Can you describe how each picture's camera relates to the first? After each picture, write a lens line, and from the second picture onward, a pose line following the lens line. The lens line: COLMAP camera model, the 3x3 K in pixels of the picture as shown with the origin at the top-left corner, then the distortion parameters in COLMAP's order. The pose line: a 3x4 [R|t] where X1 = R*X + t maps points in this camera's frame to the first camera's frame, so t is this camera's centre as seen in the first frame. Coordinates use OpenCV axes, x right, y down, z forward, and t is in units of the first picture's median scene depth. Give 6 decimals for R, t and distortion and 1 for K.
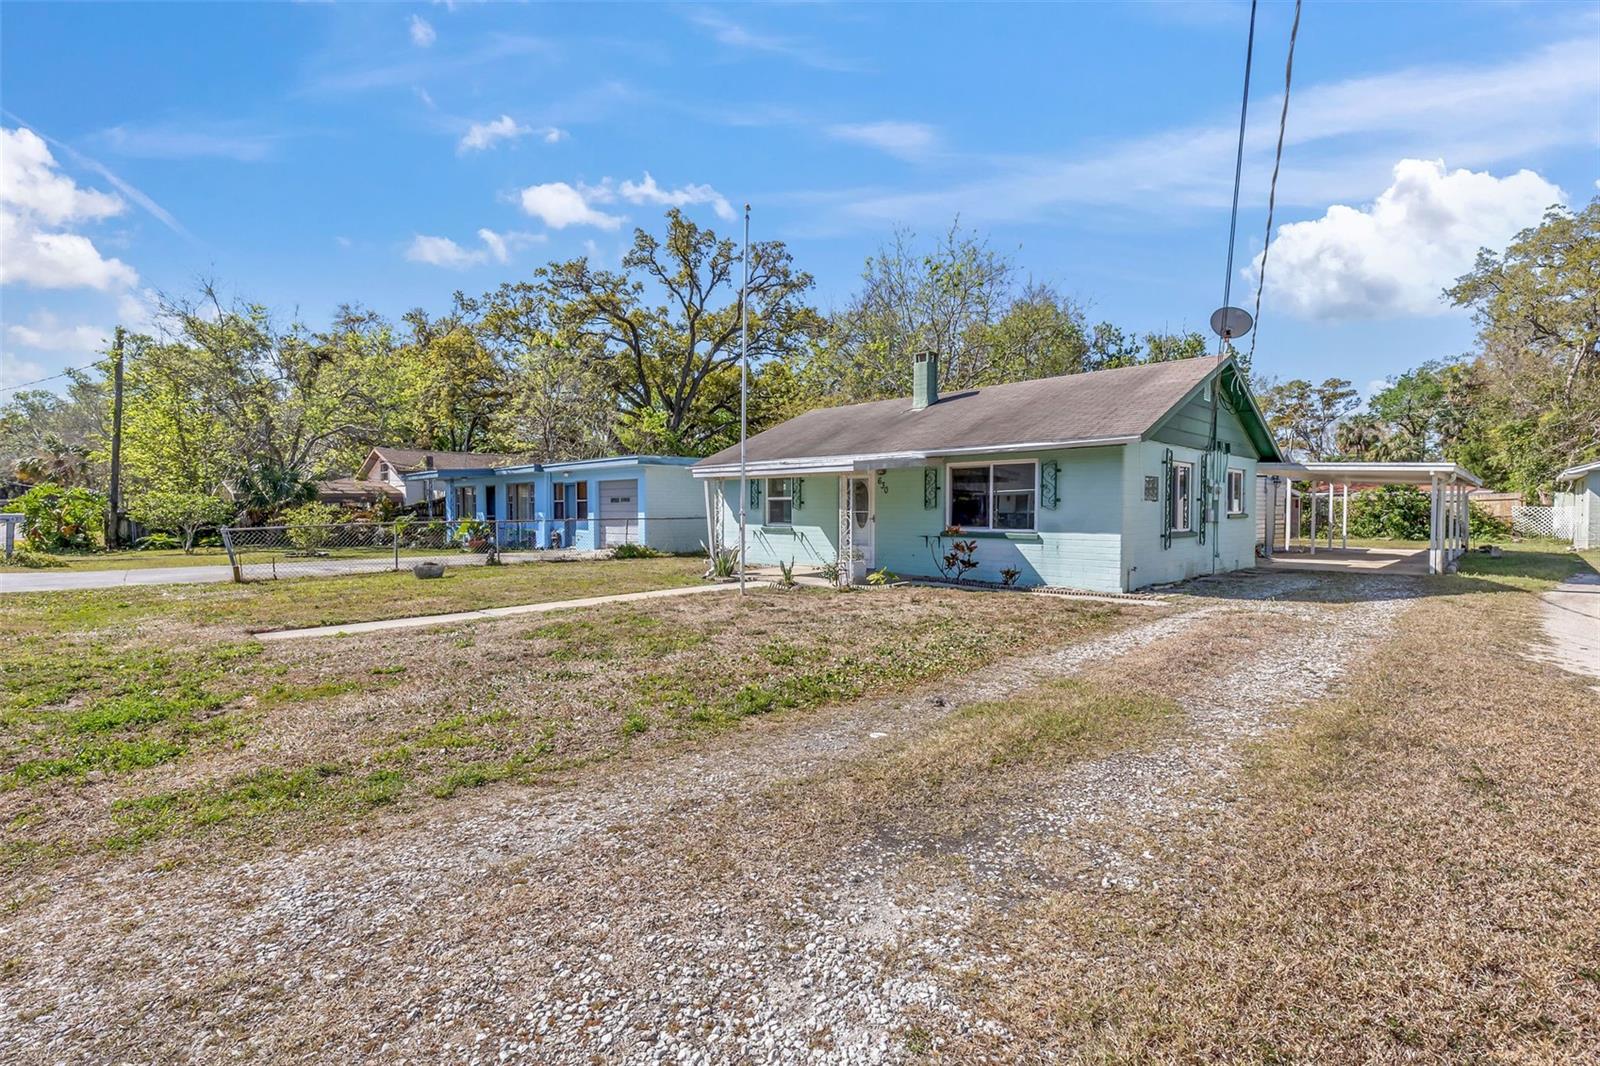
lens RADIAL K [[724.8, 0, 795.0], [0, 724.8, 531.3], [0, 0, 1]] dist [0.012044, -0.001107]
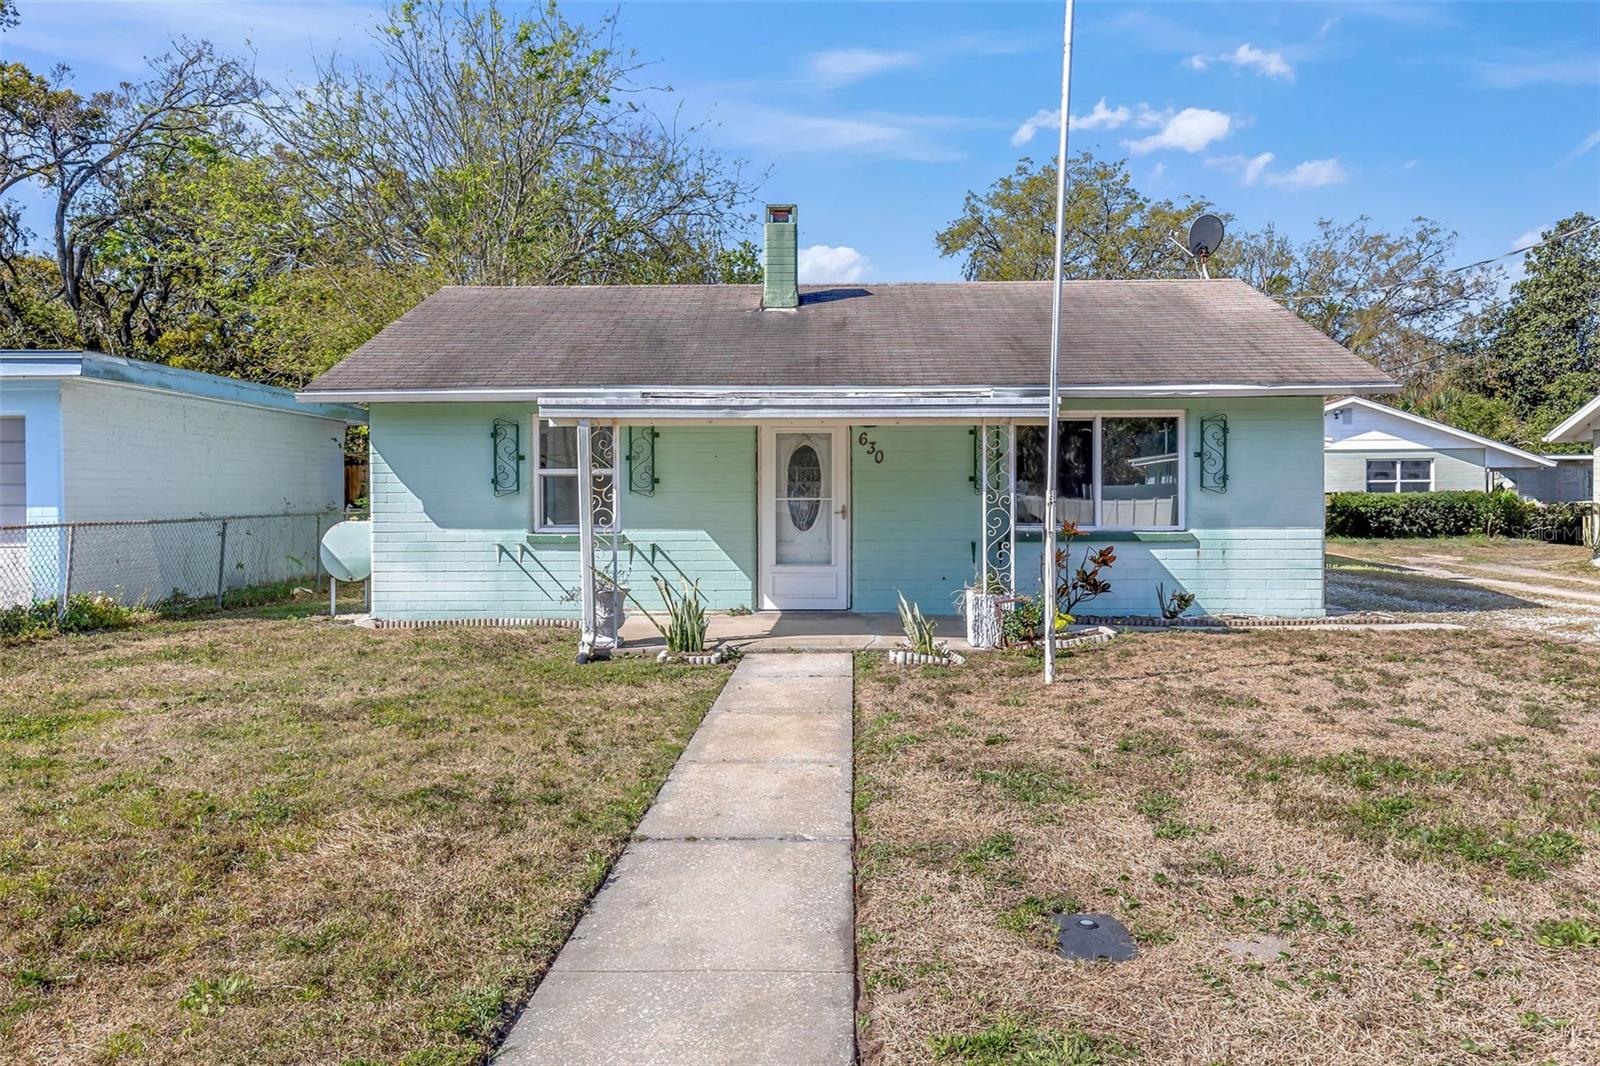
lens RADIAL K [[1179.8, 0, 799.6], [0, 1179.8, 524.3], [0, 0, 1]] dist [-0.009178, -0.000266]
pose [[0.724376, -0.020394, 0.689103, -0.568384], [0.026096, 0.999657, 0.002154, -0.013053], [-0.688911, 0.016423, 0.724660, 0.474512]]
